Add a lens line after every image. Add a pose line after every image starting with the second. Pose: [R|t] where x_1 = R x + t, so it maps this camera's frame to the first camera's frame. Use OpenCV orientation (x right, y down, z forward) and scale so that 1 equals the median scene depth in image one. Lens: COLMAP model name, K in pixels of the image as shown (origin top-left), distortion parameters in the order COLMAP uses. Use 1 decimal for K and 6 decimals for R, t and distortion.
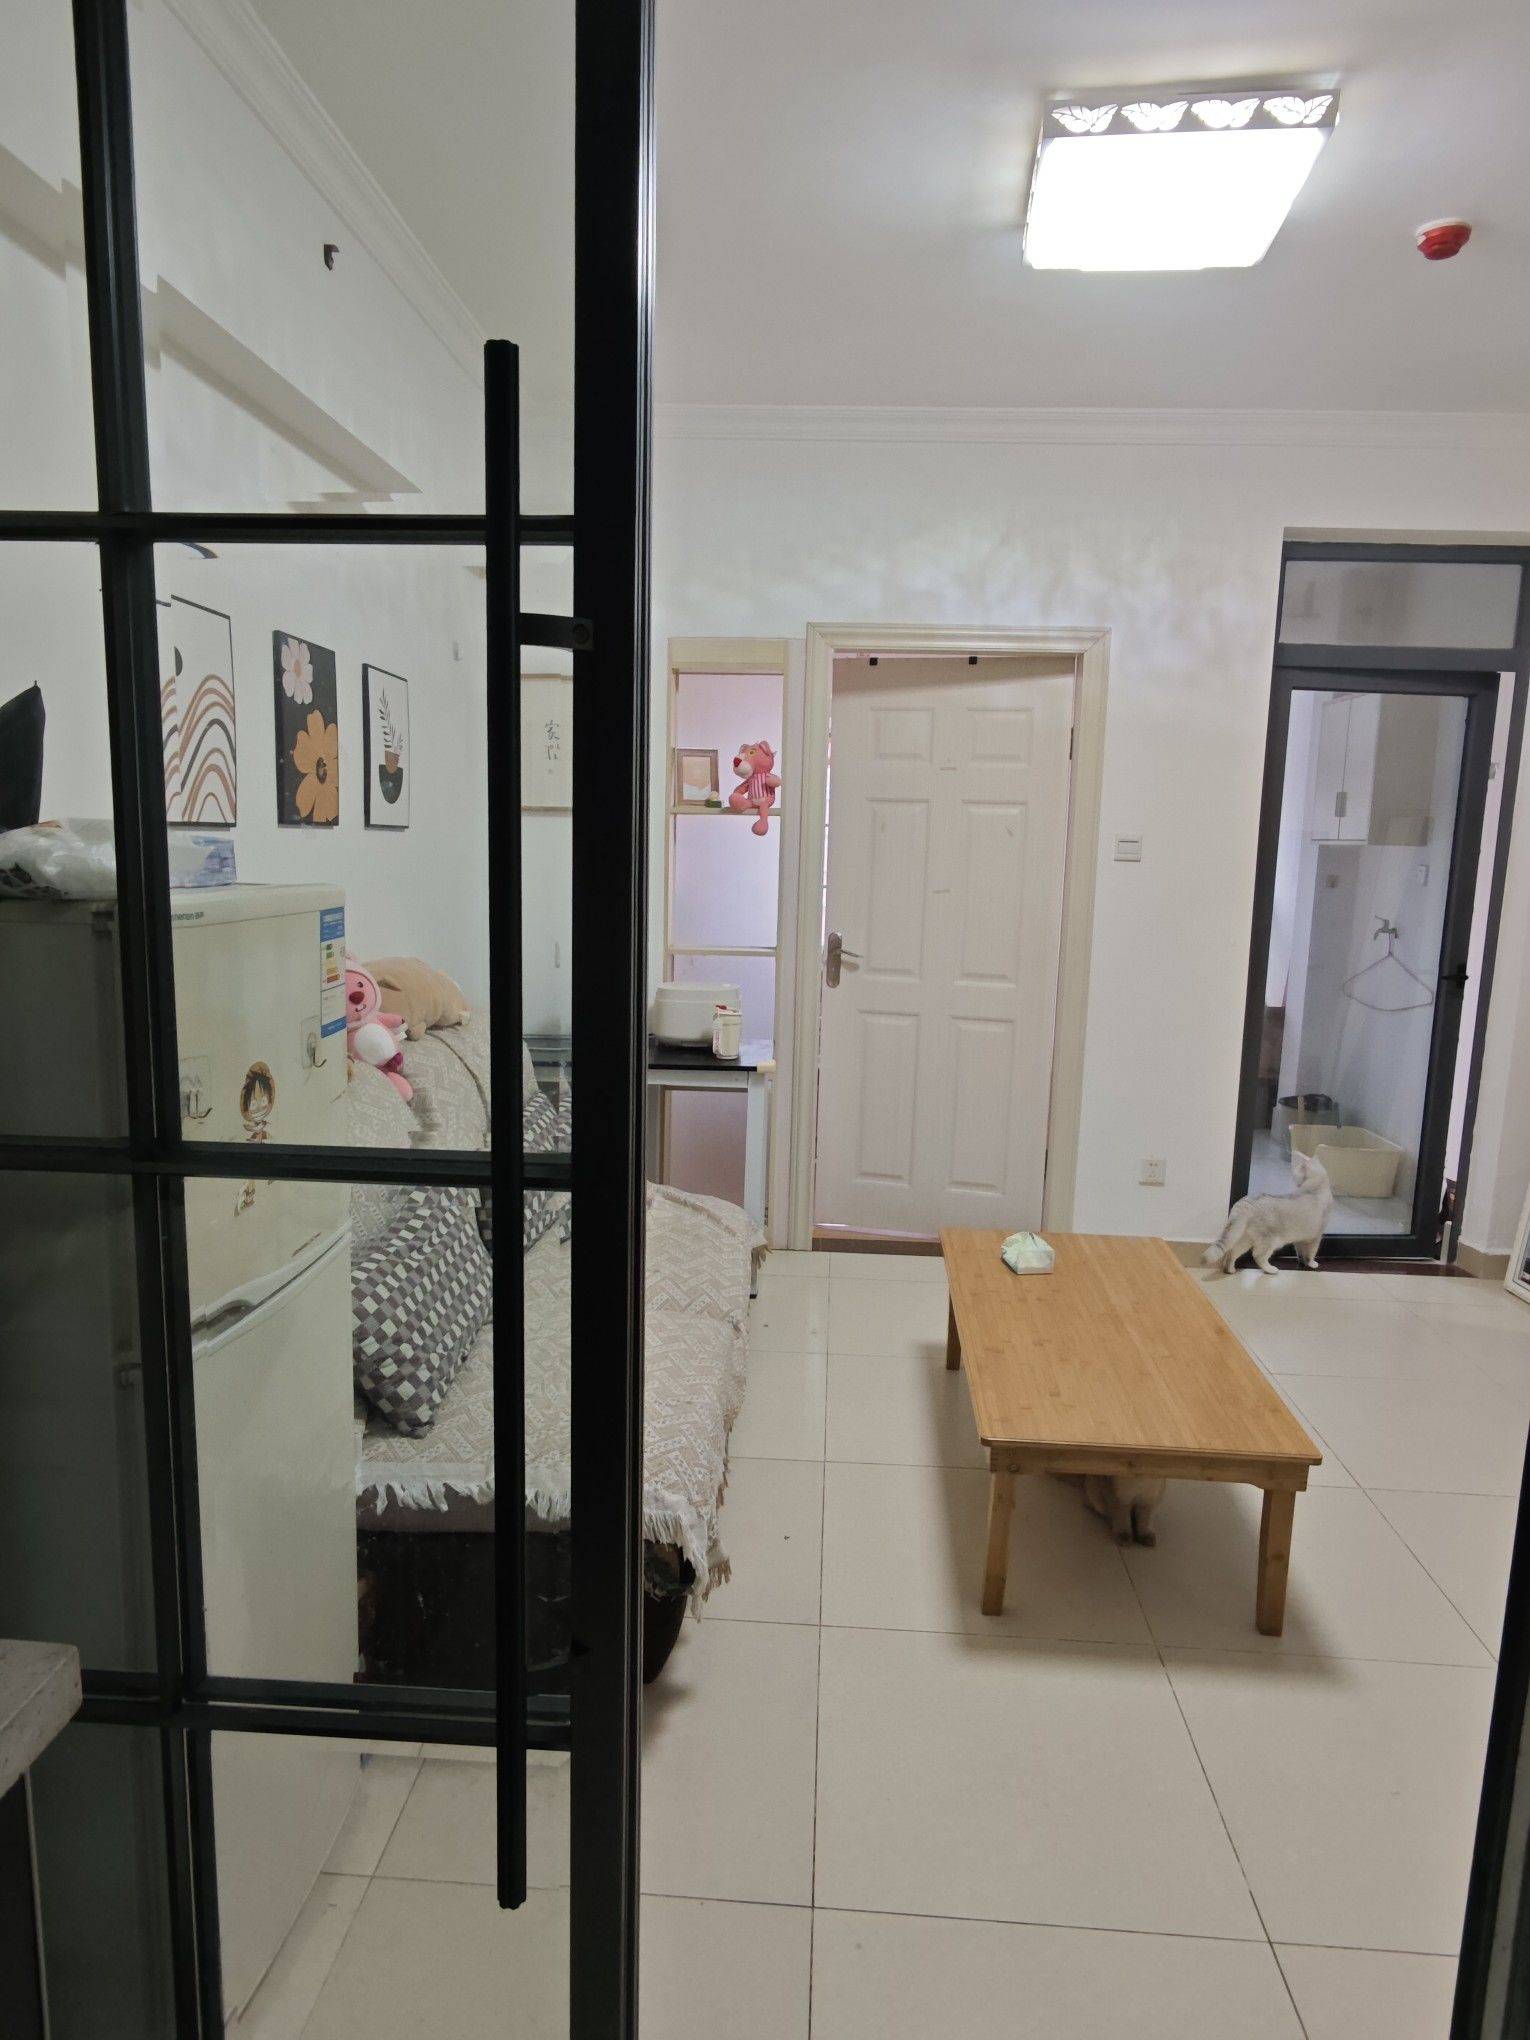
lens RADIAL K [[1271.4, 0, 765.0], [0, 1271.4, 1020.0], [0, 0, 1]] dist [-0.112767, -0.000222]
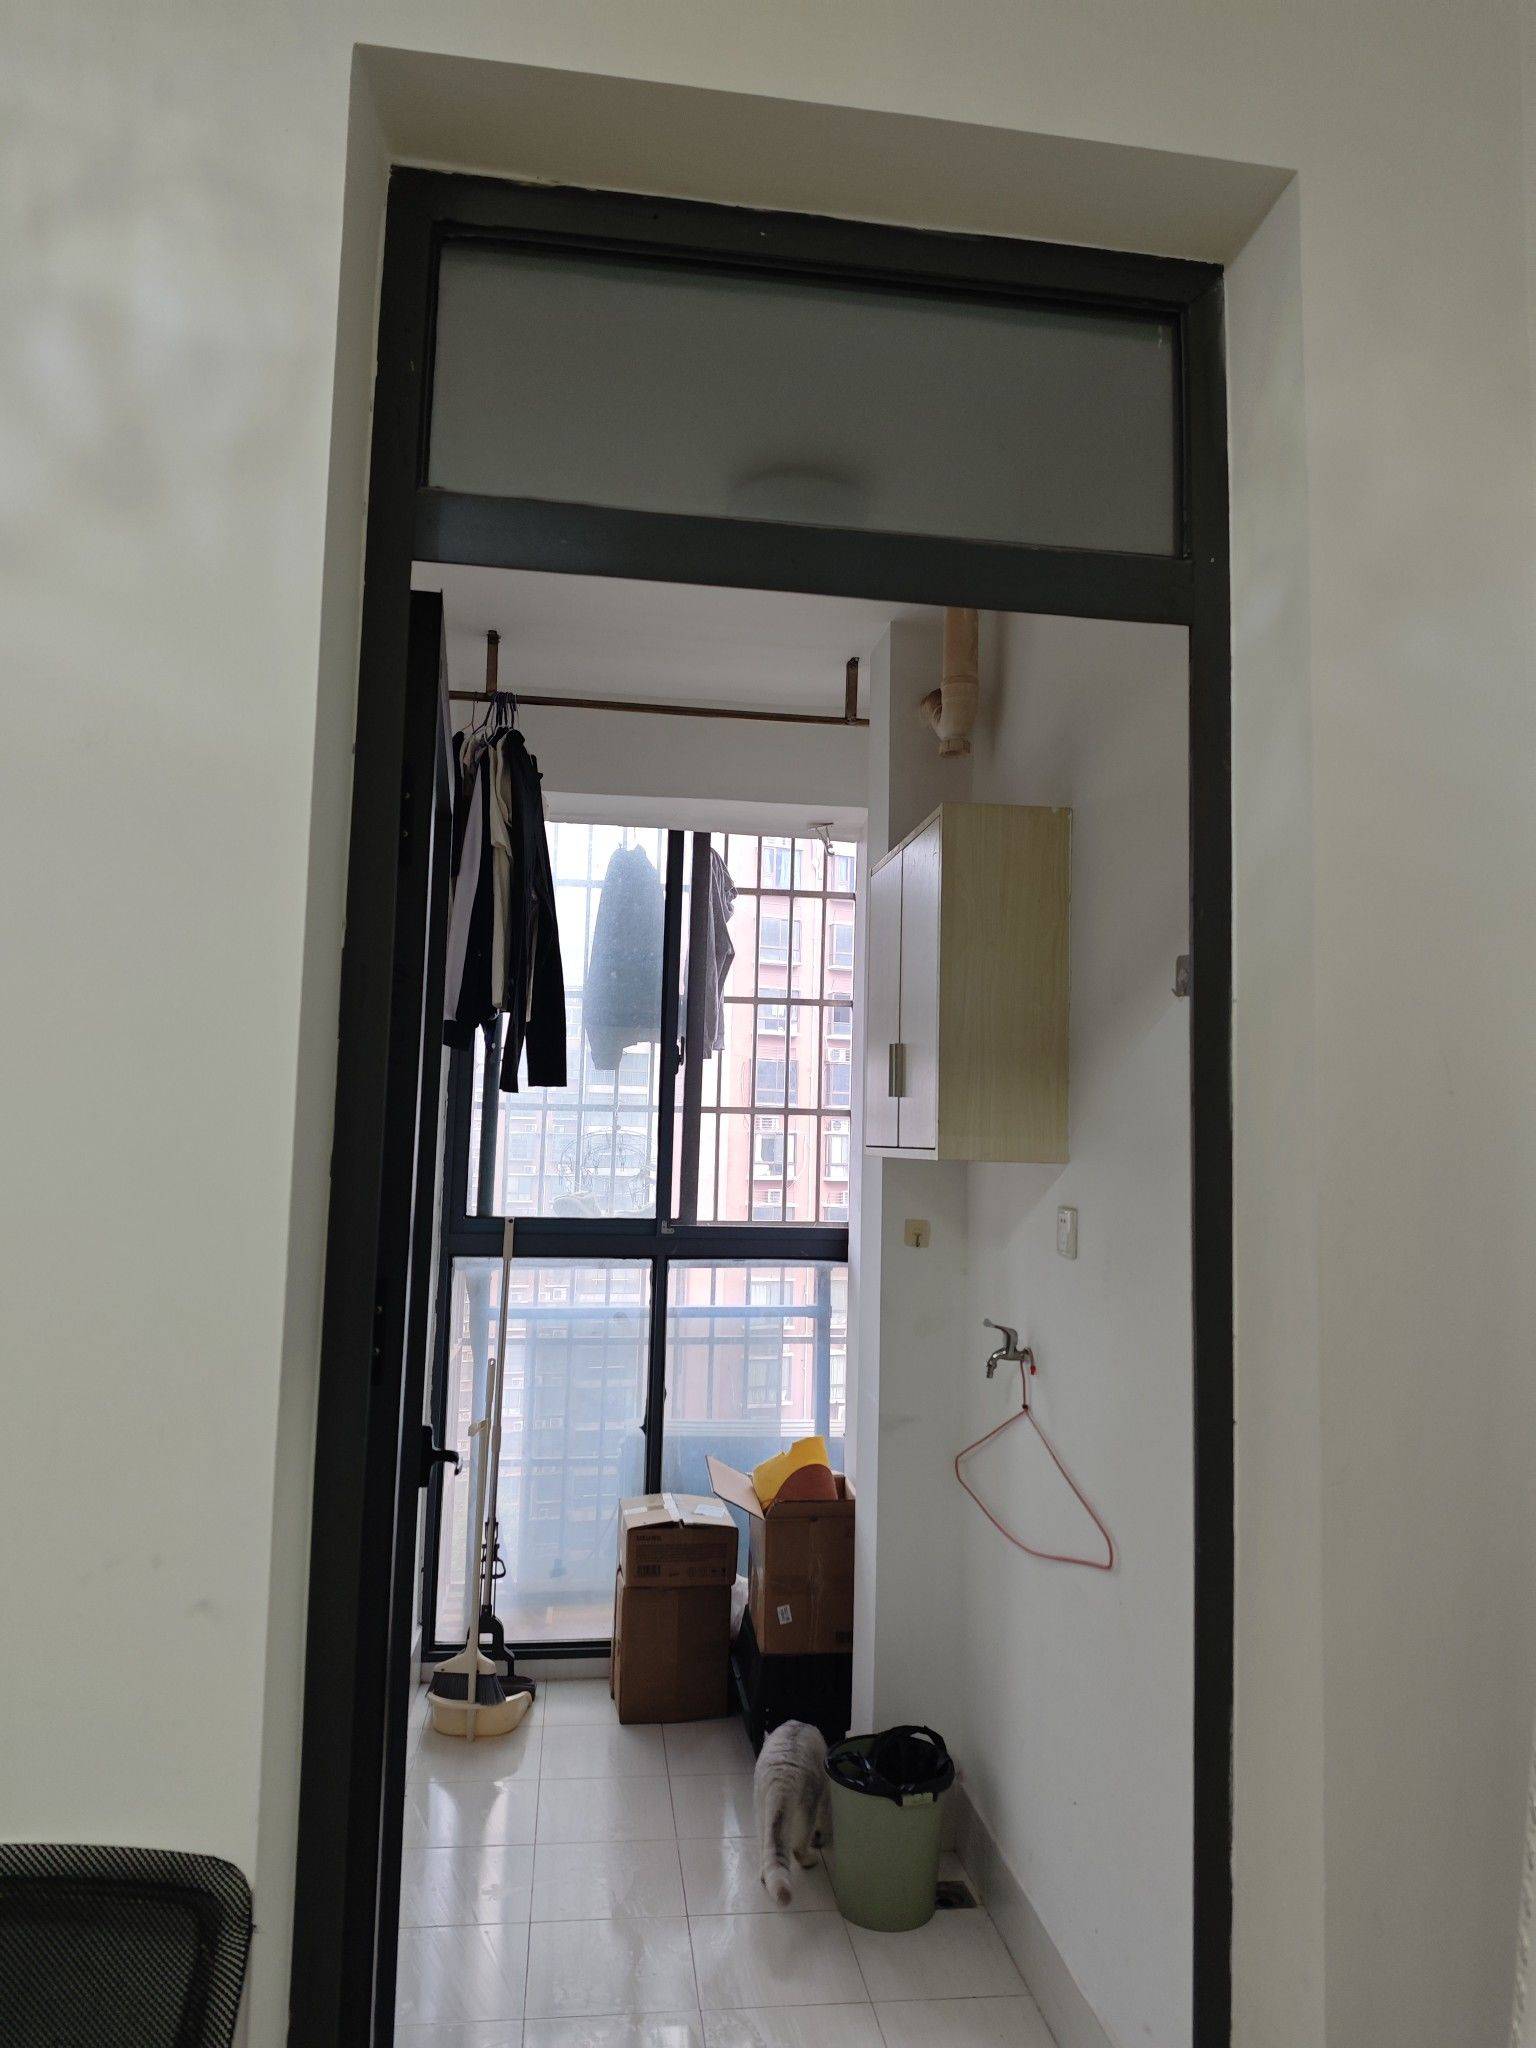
lens RADIAL K [[1383.1, 0, 768.0], [0, 1383.1, 1024.0], [0, 0, 1]] dist [0.000979, 0.000235]
pose [[0.983500, 0.015515, 0.180241, 0.408919], [0.026132, 0.973682, -0.226408, -0.096186], [-0.179010, 0.227382, 0.957211, 0.649601]]
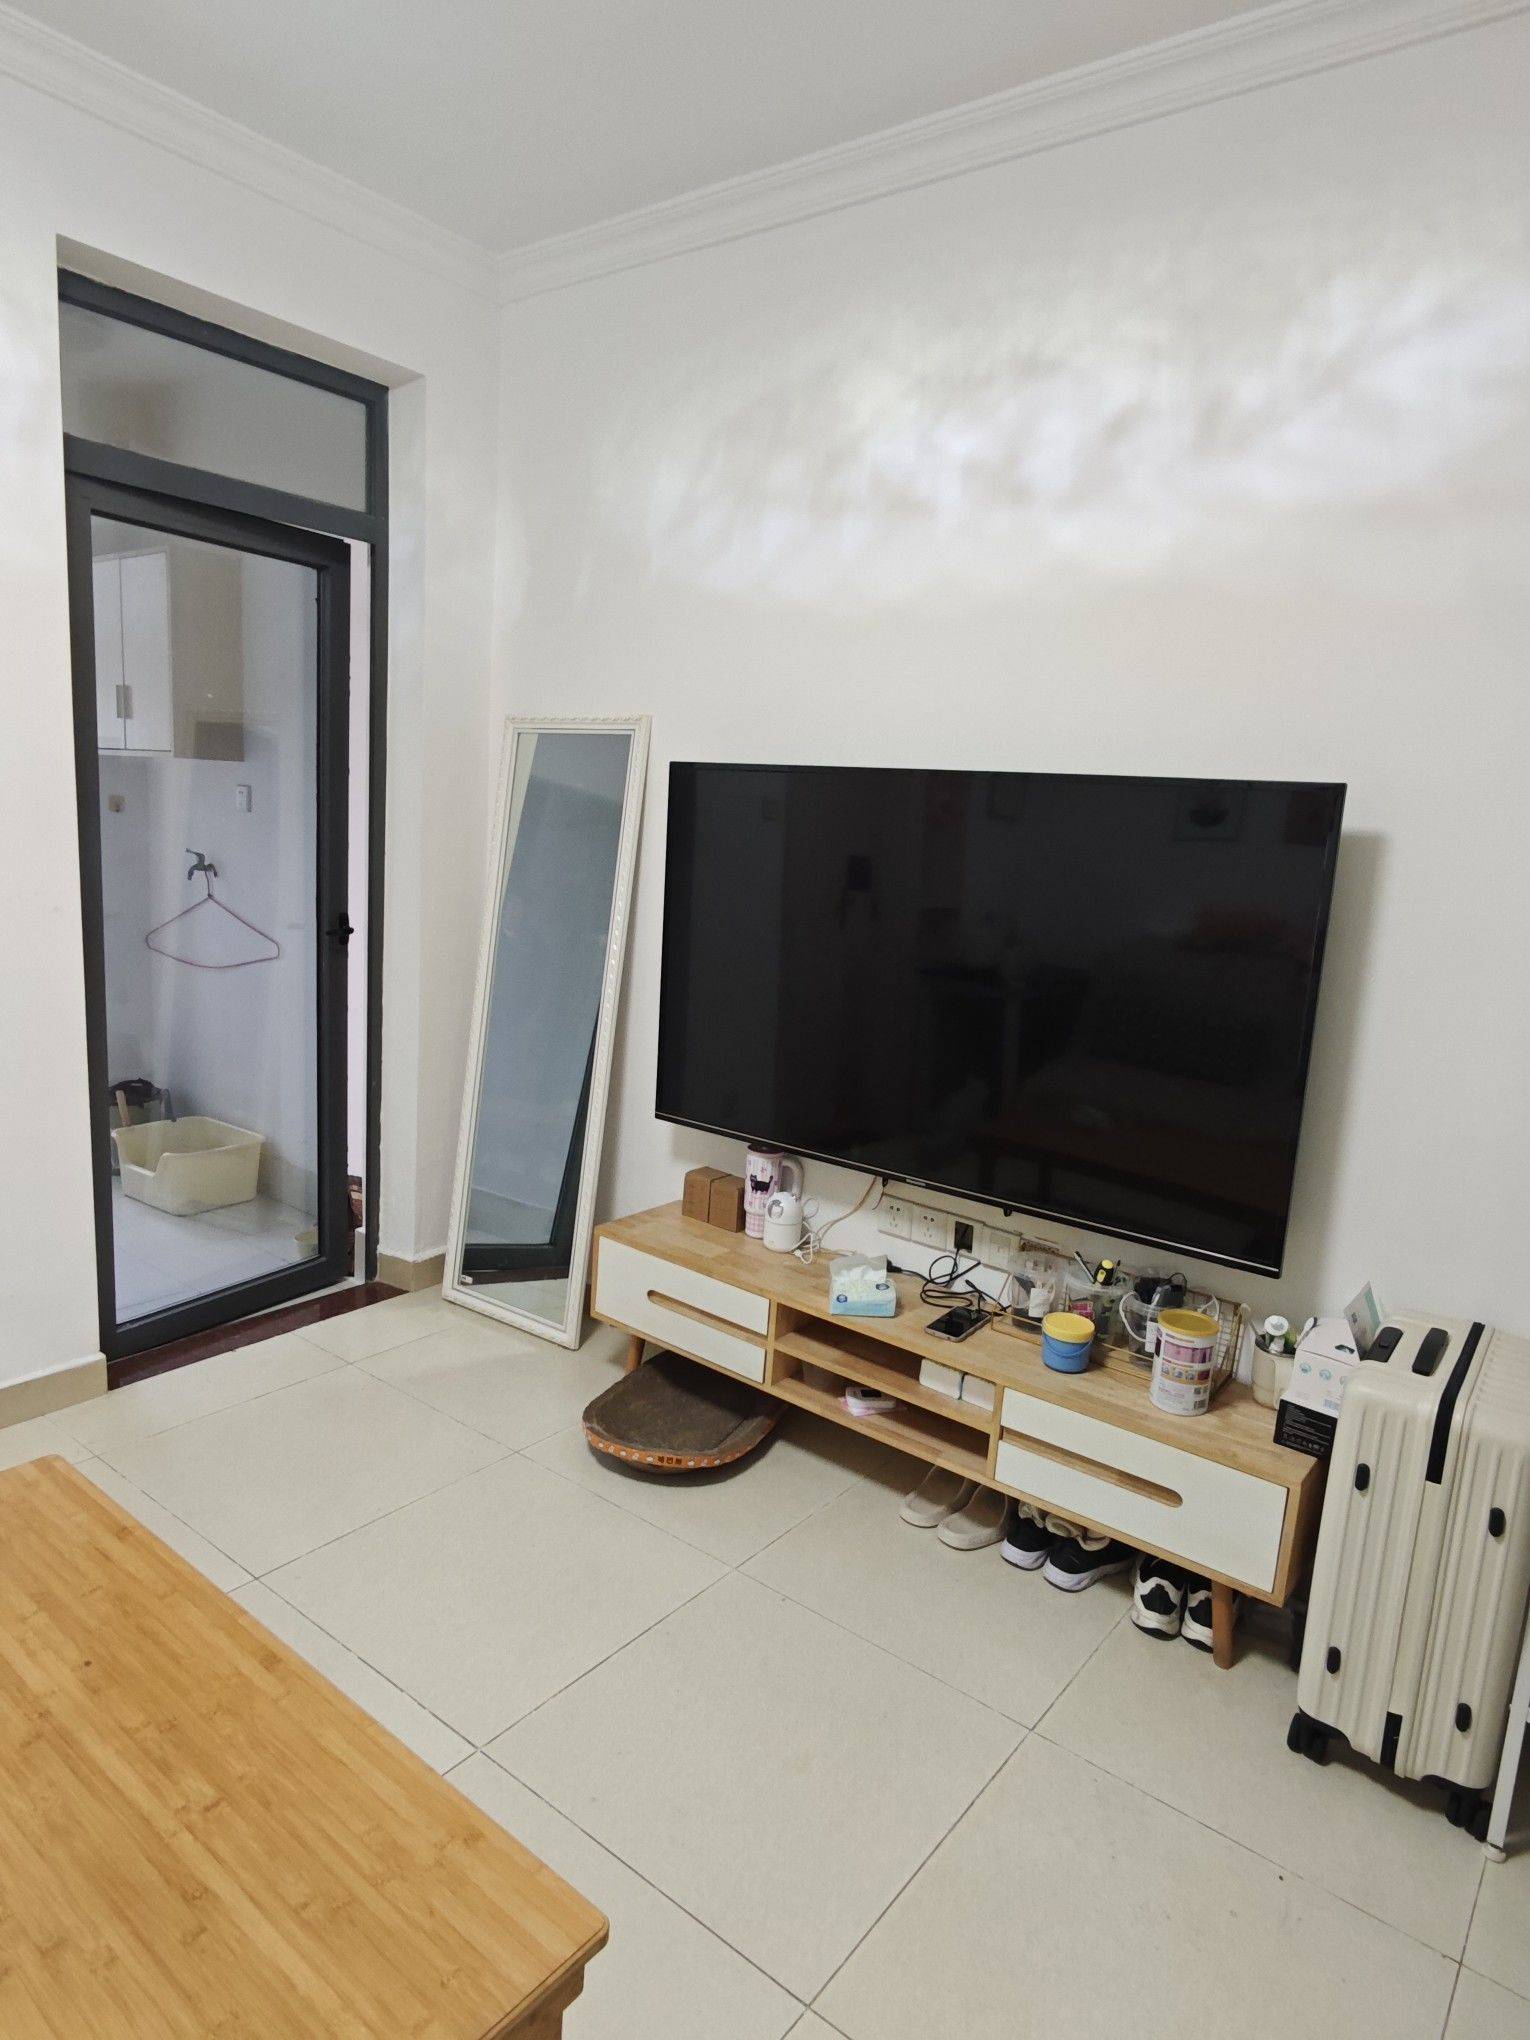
lens RADIAL K [[1261.2, 0, 765.0], [0, 1261.2, 1020.0], [0, 0, 1]] dist [-0.002876, -0.000296]
pose [[0.562915, -0.130089, 0.816213, 0.043241], [0.071817, 0.991499, 0.108496, -0.046041], [-0.823389, -0.002456, 0.567472, 0.303327]]
